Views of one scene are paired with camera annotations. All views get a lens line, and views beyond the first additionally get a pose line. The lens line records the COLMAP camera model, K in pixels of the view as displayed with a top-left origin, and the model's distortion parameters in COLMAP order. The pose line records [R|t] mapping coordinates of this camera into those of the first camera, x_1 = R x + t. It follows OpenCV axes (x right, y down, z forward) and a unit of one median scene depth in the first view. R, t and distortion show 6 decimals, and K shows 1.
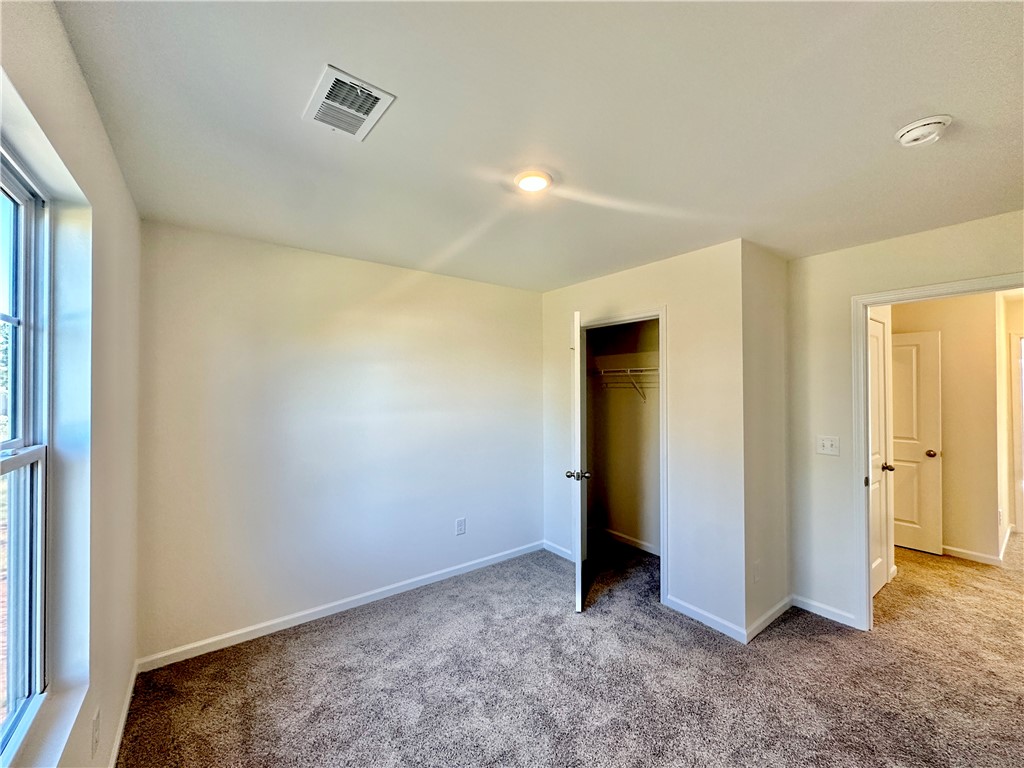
lens RADIAL K [[408.8, 0, 512.1], [0, 408.8, 383.0], [0, 0, 1]] dist [-0.002960, 0.000473]
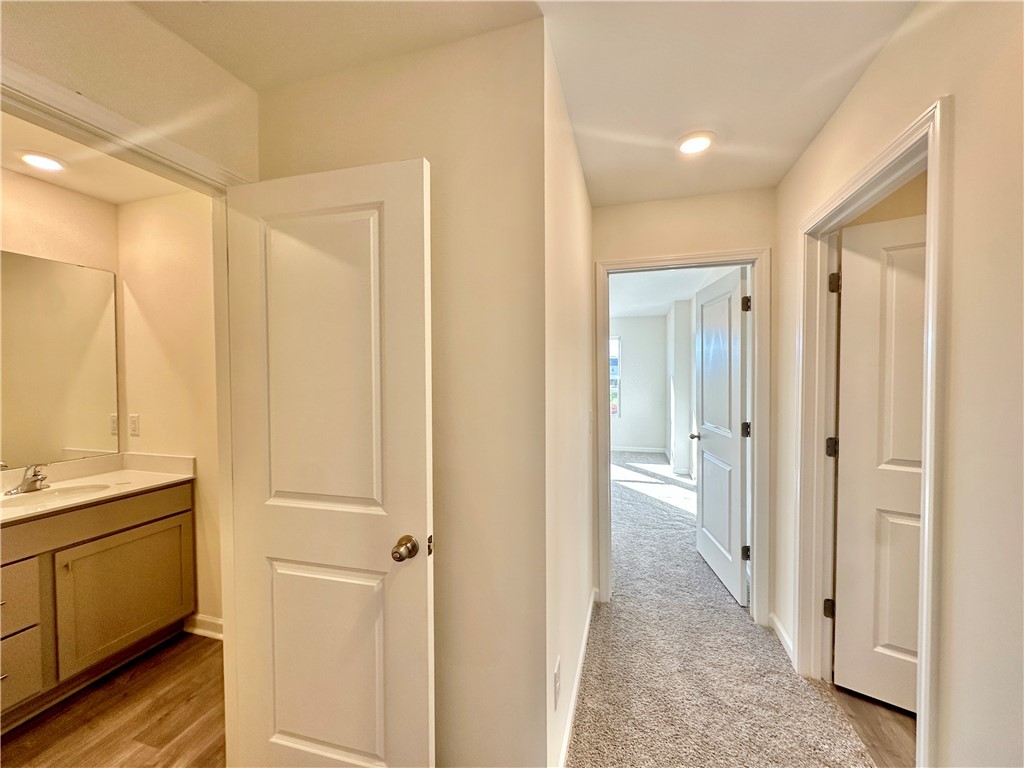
lens RADIAL K [[408.8, 0, 512.1], [0, 408.8, 383.0], [0, 0, 1]] dist [-0.002960, 0.000473]
pose [[0.804607, -0.020647, 0.593448, 0.889812], [0.000472, 0.999417, 0.034131, 0.032949], [-0.593807, -0.027182, 0.804148, 0.685117]]
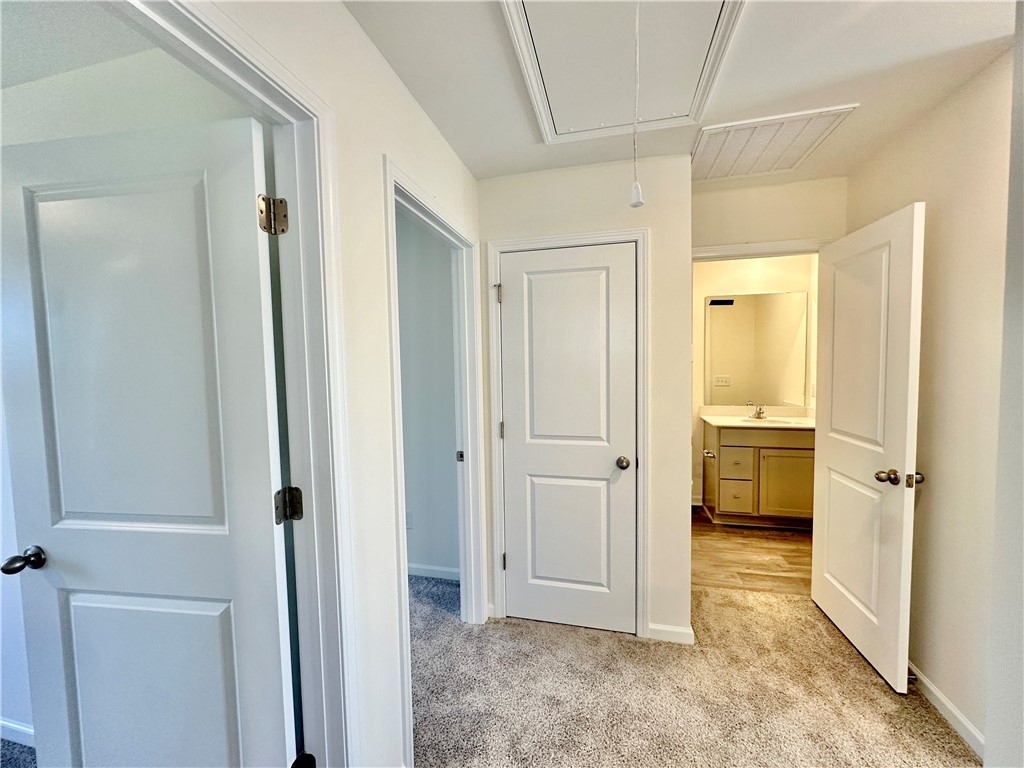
lens RADIAL K [[408.8, 0, 512.1], [0, 408.8, 383.0], [0, 0, 1]] dist [-0.002960, 0.000473]
pose [[0.633655, 0.029530, -0.773052, 1.088879], [0.025659, 0.997919, 0.059153, 0.026358], [0.773190, -0.057319, 0.631579, 0.368255]]
